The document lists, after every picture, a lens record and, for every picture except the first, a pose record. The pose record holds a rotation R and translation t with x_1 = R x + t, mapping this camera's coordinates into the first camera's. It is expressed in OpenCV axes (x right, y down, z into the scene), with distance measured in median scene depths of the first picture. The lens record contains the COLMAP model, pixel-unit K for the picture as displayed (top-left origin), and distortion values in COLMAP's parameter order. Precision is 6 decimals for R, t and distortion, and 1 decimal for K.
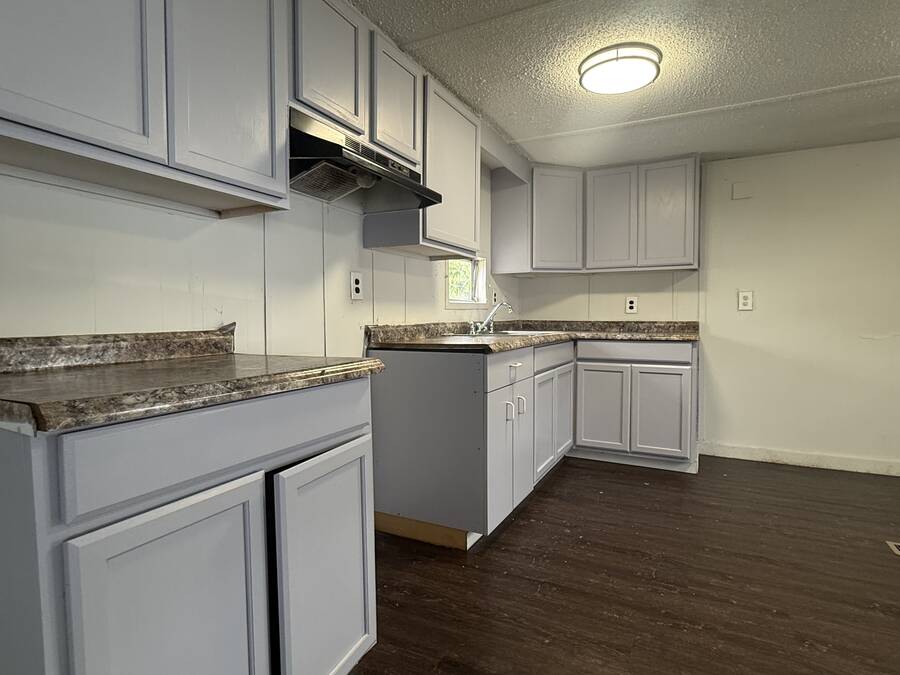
lens RADIAL K [[495.5, 0, 449.6], [0, 495.5, 338.6], [0, 0, 1]] dist [-0.002937, -0.000335]
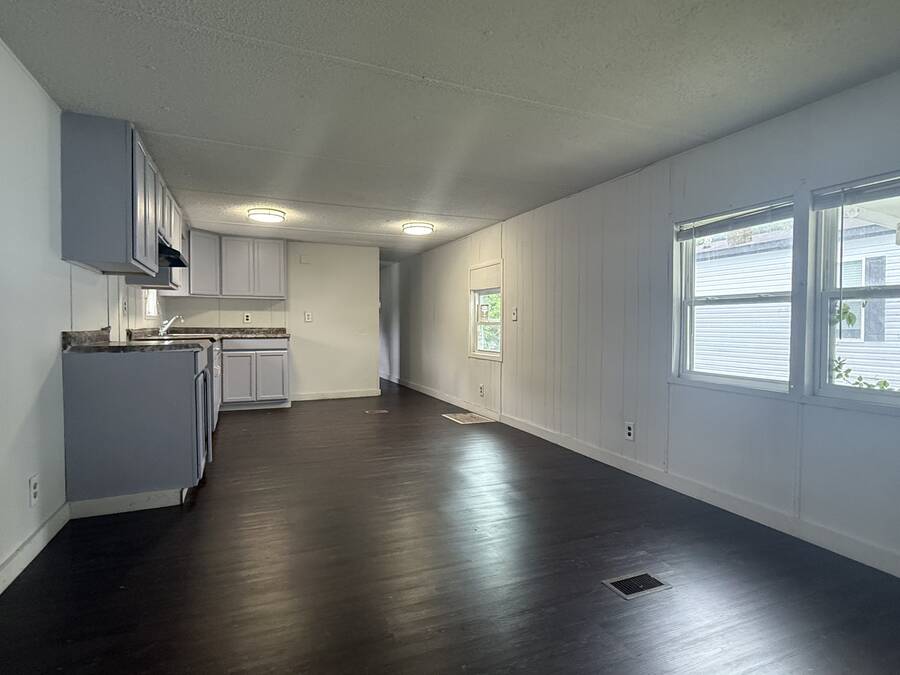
lens RADIAL K [[495.5, 0, 450.7], [0, 495.5, 340.0], [0, 0, 1]] dist [-0.002937, -0.000335]
pose [[0.641014, -0.019312, 0.767286, -0.520152], [0.032318, 0.999476, -0.001844, 0.034143], [-0.766848, 0.025979, 0.641303, -0.646952]]
